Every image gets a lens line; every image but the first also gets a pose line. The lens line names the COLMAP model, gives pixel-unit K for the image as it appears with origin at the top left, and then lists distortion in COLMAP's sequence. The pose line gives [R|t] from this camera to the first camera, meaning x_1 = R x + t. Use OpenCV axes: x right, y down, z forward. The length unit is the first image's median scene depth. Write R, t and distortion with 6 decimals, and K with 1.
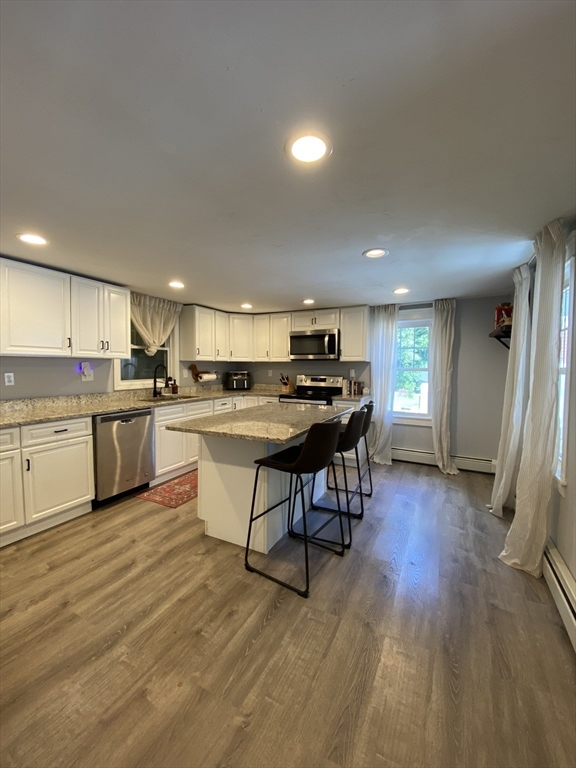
lens RADIAL K [[309.1, 0, 289.0], [0, 309.1, 383.5], [0, 0, 1]] dist [0.026668, -0.023554]
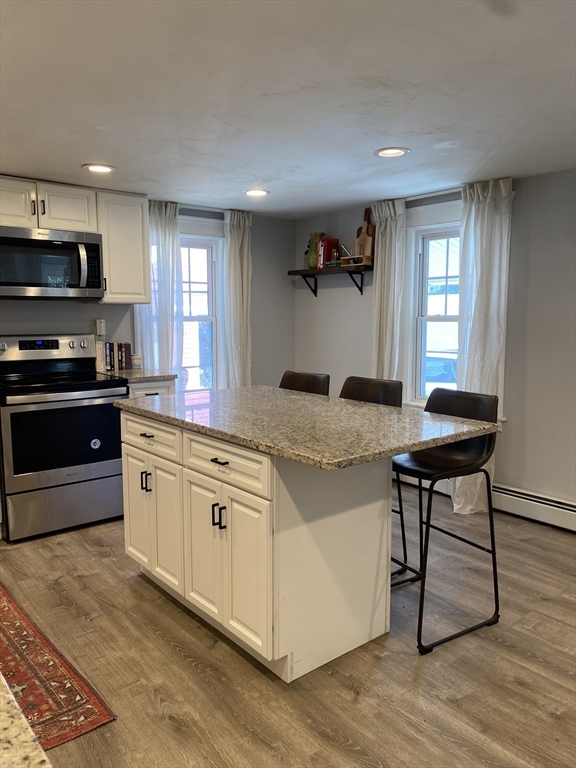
lens RADIAL K [[584.9, 0, 292.7], [0, 584.9, 381.2], [0, 0, 1]] dist [0.011032, -0.008518]
pose [[0.400140, -0.111890, 0.909598, -1.013643], [0.050085, 0.993706, 0.100203, -0.049092], [-0.915085, 0.005462, 0.403225, 0.641005]]
